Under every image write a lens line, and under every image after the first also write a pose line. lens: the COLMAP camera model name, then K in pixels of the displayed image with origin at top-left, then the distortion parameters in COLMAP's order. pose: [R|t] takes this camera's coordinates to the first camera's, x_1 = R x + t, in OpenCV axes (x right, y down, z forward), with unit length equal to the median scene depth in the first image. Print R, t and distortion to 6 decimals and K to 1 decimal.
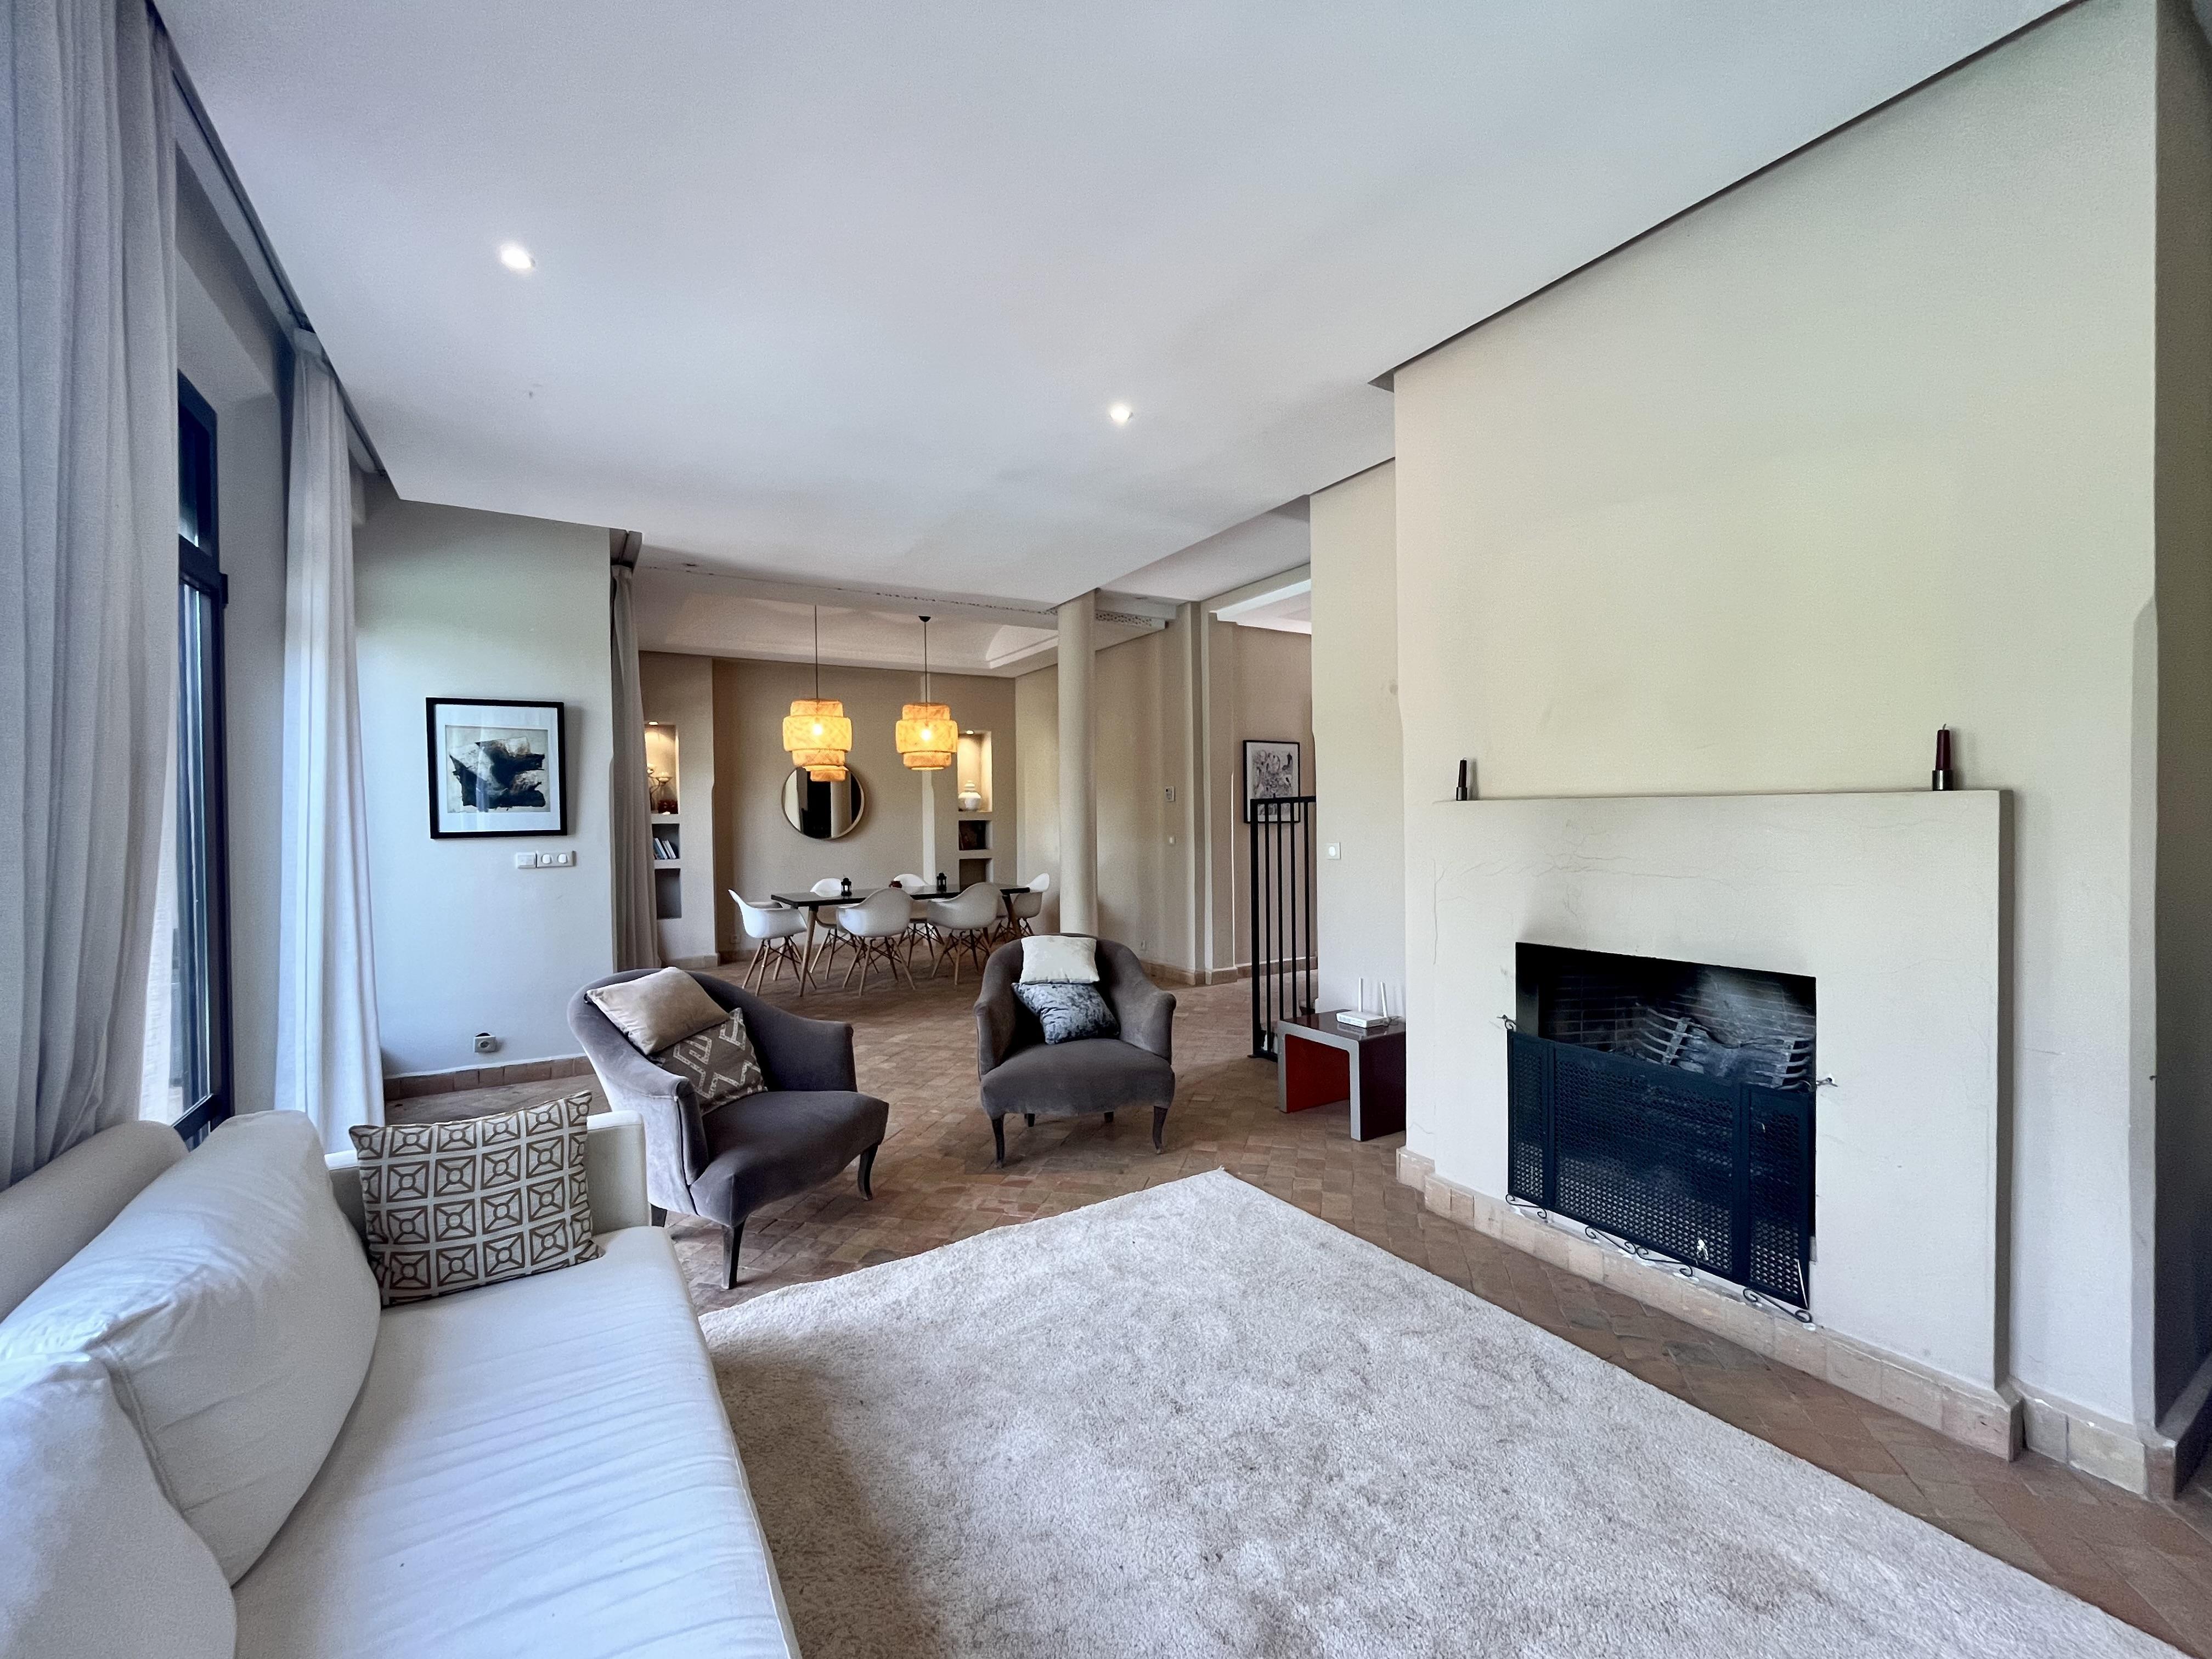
lens RADIAL K [[901.8, 0, 1109.0], [0, 901.8, 823.3], [0, 0, 1]] dist [-0.003579, -0.000048]
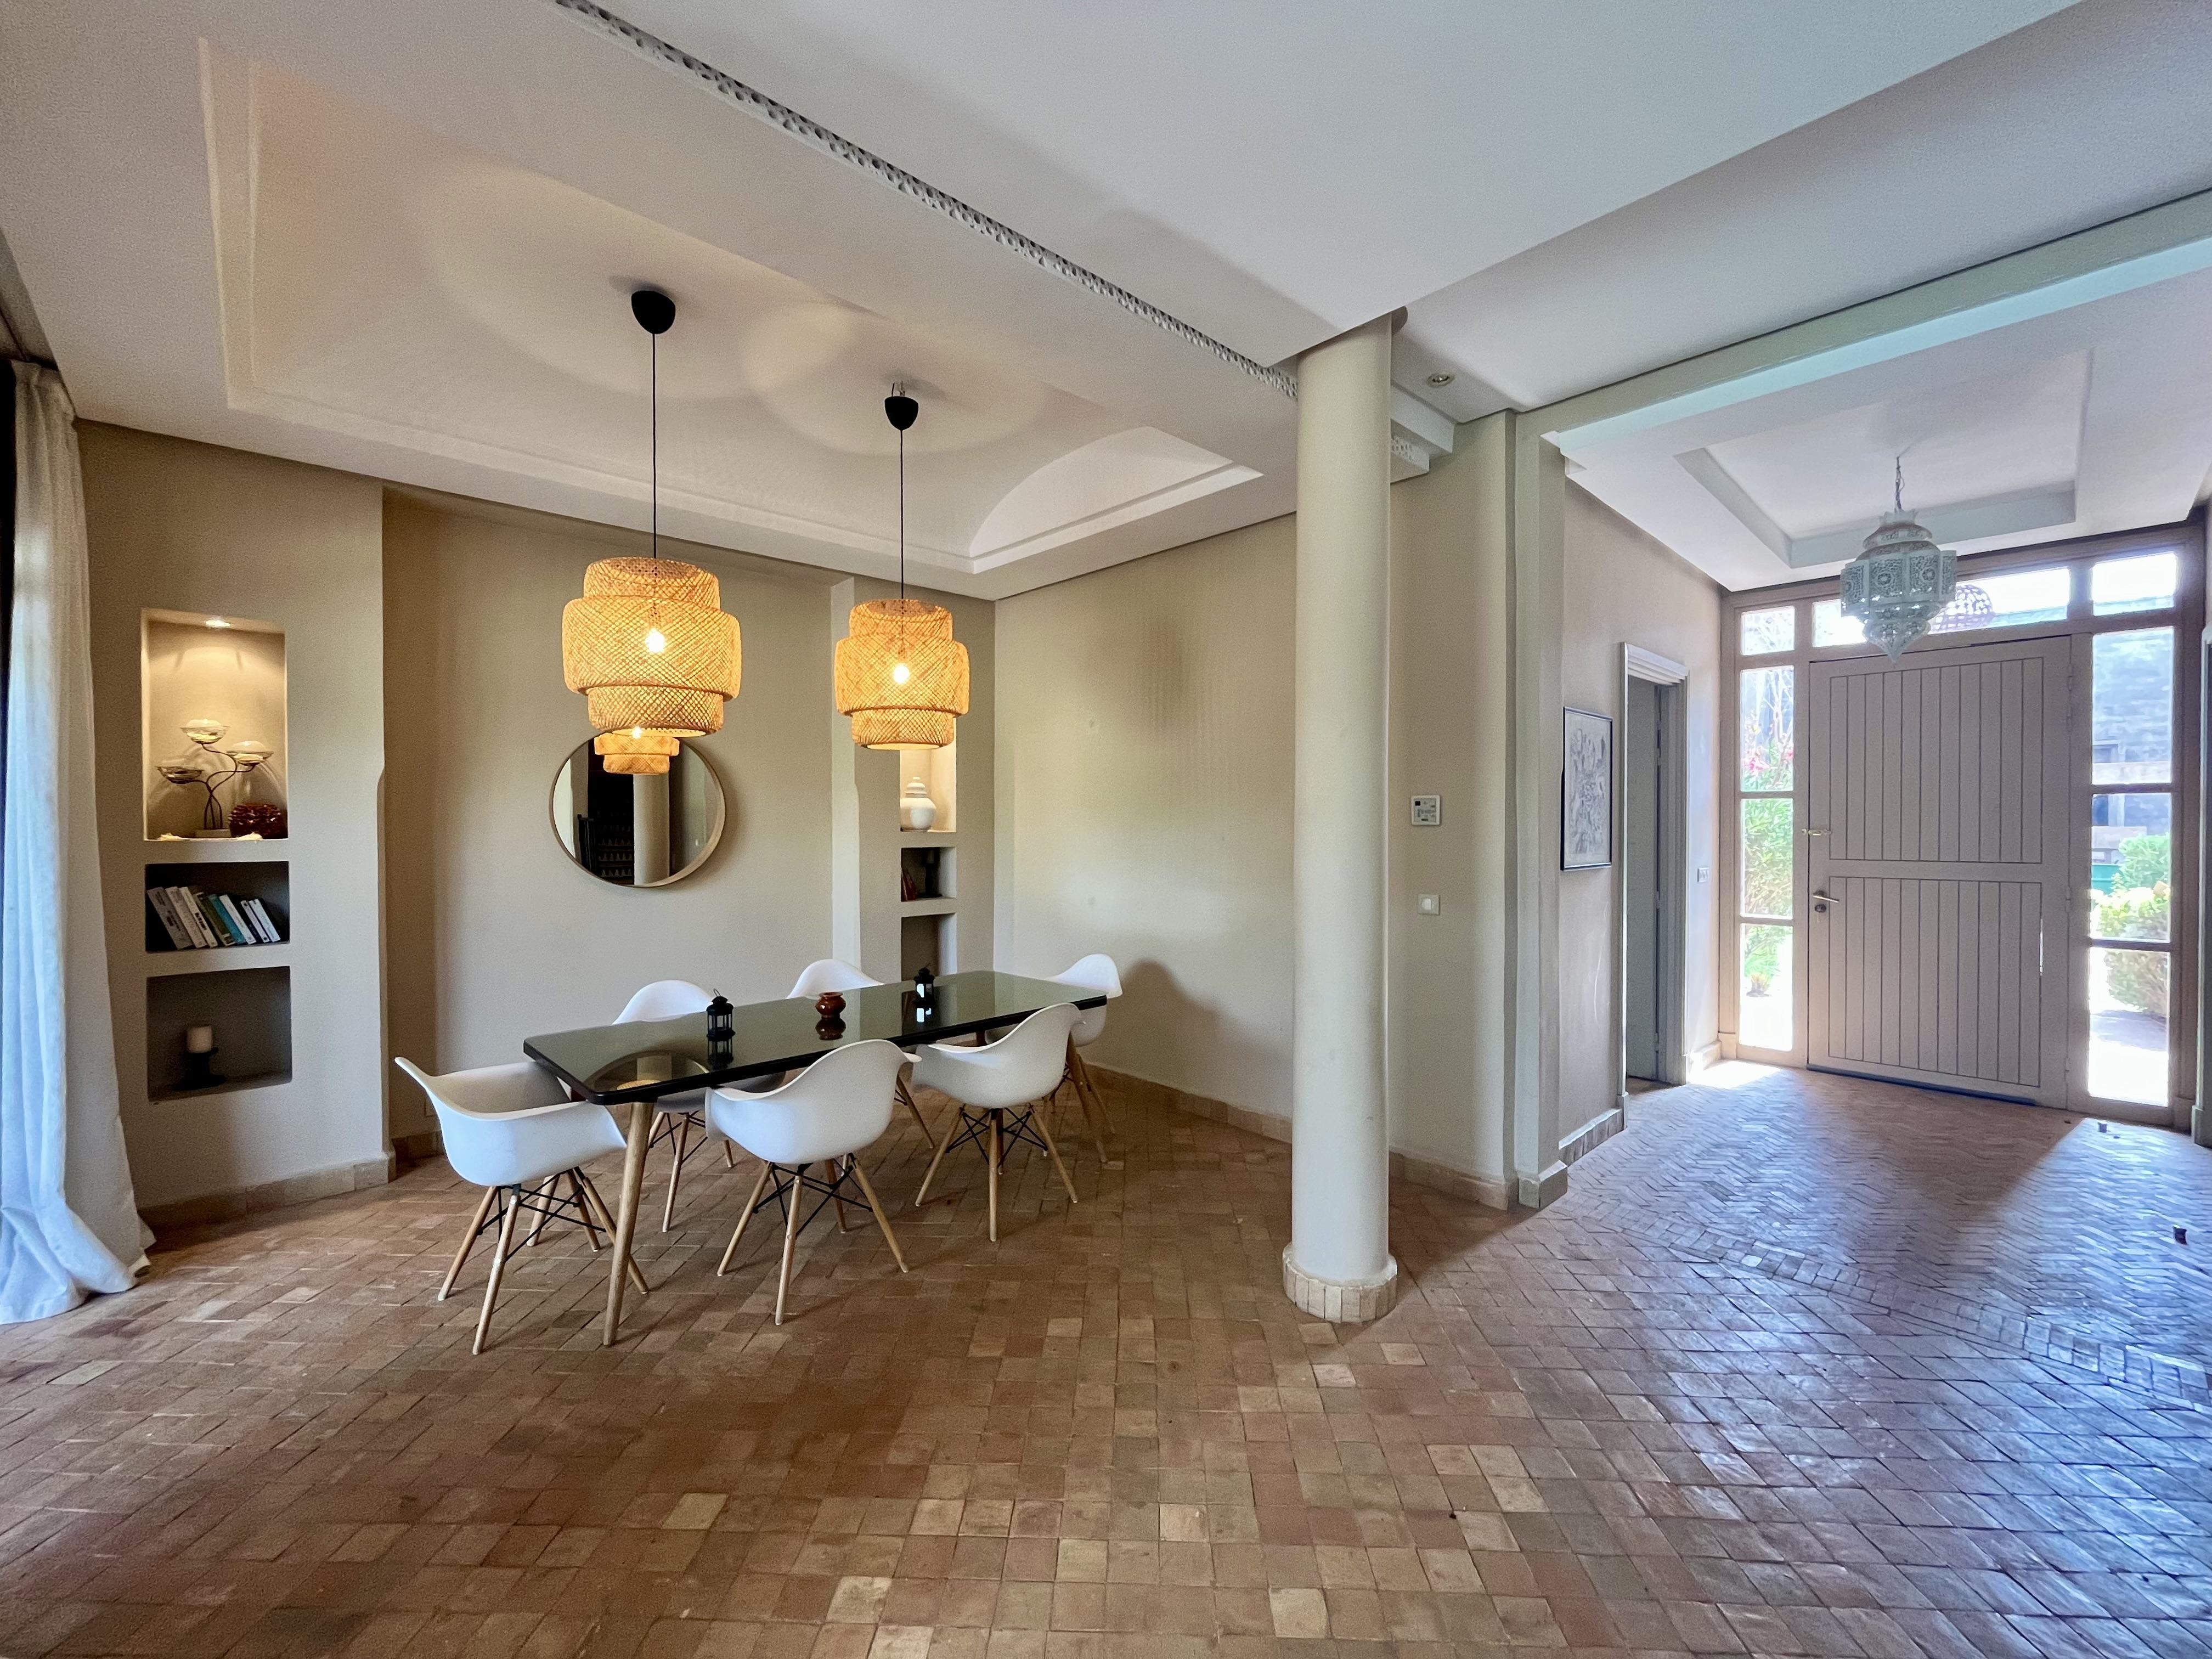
lens RADIAL K [[901.8, 0, 1100.5], [0, 901.8, 835.4], [0, 0, 1]] dist [-0.003579, -0.000048]
pose [[0.977689, 0.007285, 0.209932, -0.187331], [-0.009038, 0.999932, 0.007392, -0.018770], [-0.209864, -0.009125, 0.977688, 0.496244]]
